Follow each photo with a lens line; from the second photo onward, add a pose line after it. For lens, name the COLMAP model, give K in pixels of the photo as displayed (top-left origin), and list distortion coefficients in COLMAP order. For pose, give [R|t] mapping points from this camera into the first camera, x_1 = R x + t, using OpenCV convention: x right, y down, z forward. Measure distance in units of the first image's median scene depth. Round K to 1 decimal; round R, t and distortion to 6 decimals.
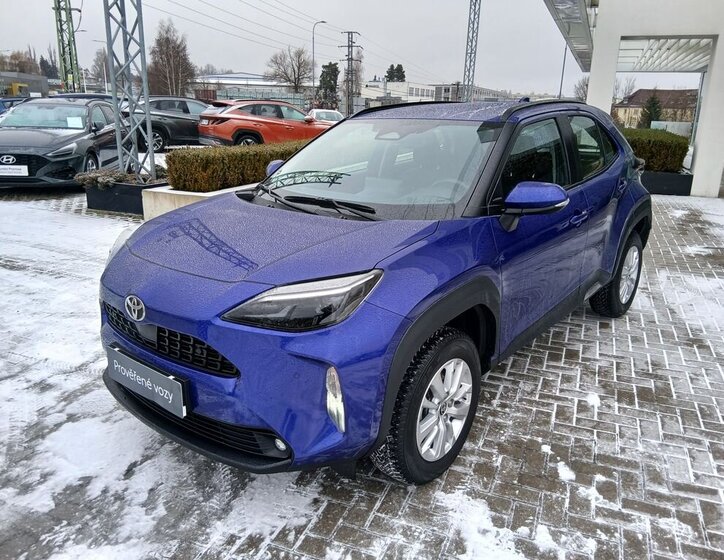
lens RADIAL K [[564.4, 0, 364.7], [0, 564.4, 270.7], [0, 0, 1]] dist [0.075174, -0.121763]
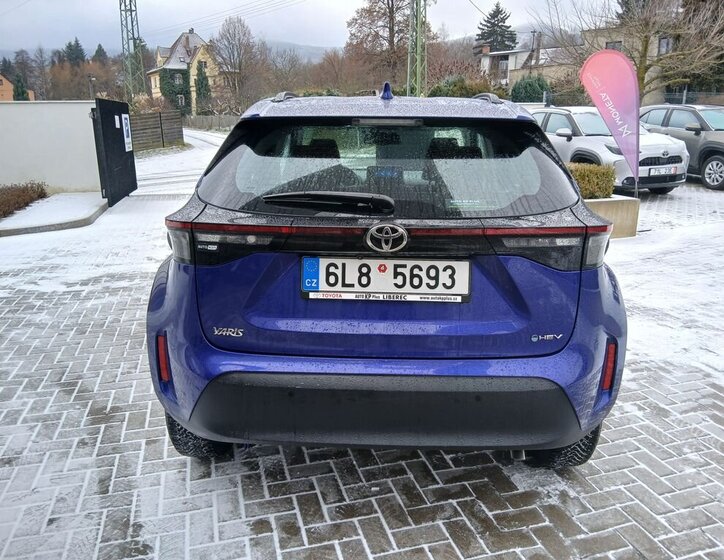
lens RADIAL K [[564.4, 0, 364.7], [0, 564.4, 270.7], [0, 0, 1]] dist [0.075174, -0.121763]
pose [[-0.786016, 0.142034, -0.601668, 1.030080], [-0.182149, 0.876836, 0.444950, -0.605324], [0.590762, 0.459331, -0.663336, 2.256934]]
